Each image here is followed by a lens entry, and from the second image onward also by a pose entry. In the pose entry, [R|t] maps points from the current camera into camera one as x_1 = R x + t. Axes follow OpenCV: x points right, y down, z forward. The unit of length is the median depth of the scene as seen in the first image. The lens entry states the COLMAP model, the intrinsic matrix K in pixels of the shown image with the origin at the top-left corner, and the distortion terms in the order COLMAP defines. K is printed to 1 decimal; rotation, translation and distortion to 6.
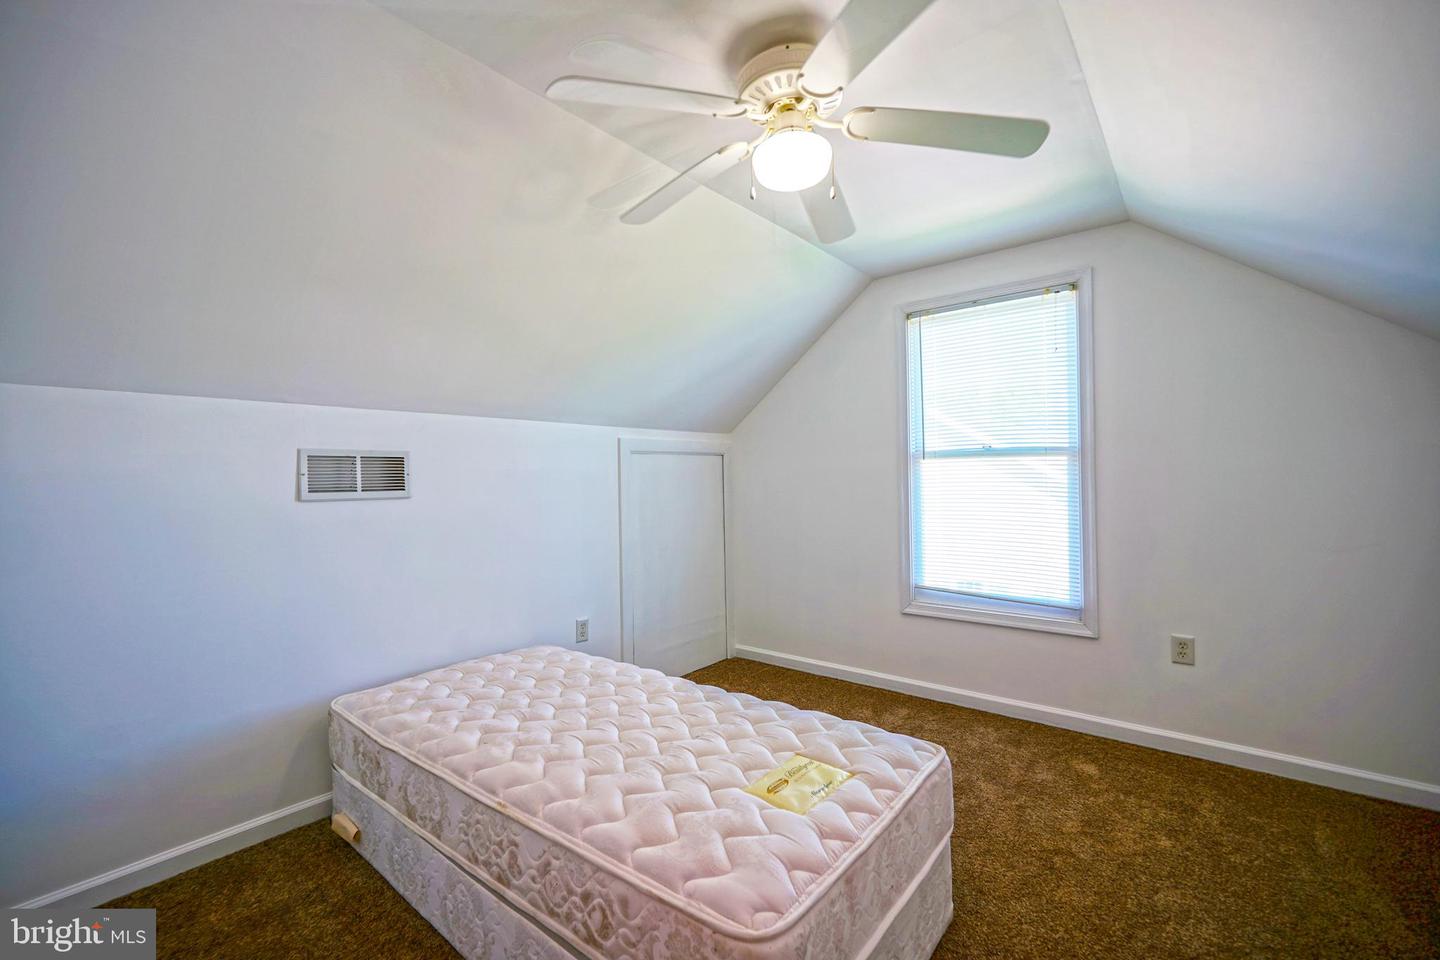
lens RADIAL K [[611.7, 0, 712.6], [0, 611.7, 477.6], [0, 0, 1]] dist [-0.006114, 0.004570]
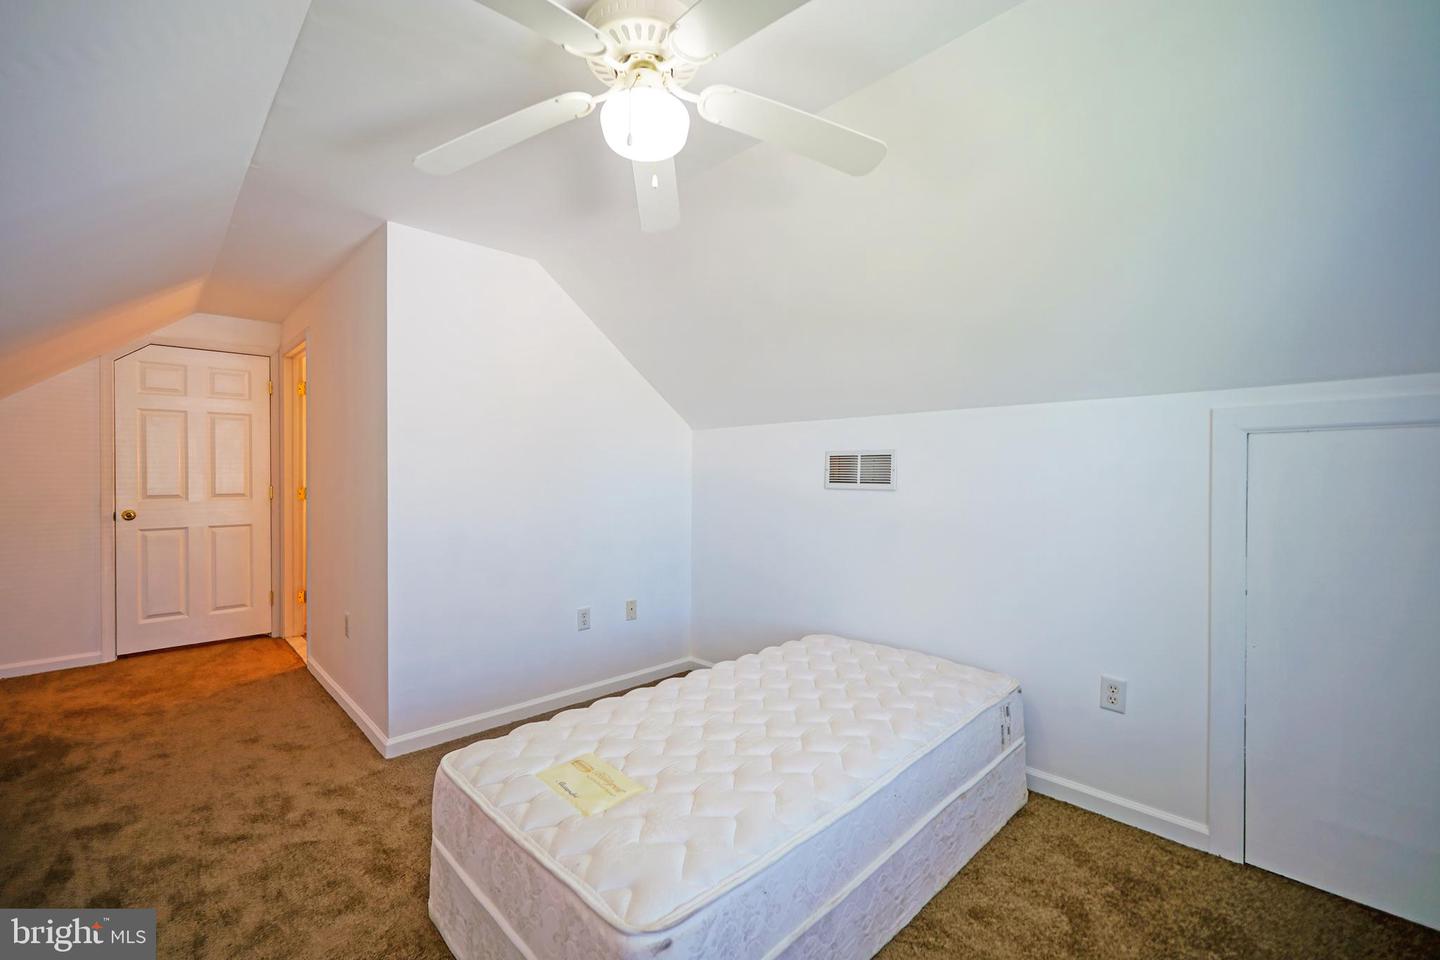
lens RADIAL K [[611.7, 0, 711.6], [0, 611.7, 478.1], [0, 0, 1]] dist [-0.006114, 0.004570]
pose [[-0.119603, 0.023754, -0.992538, 0.711685], [0.003030, 0.999718, 0.023561, -0.018731], [0.992817, -0.000189, -0.119641, 0.845732]]
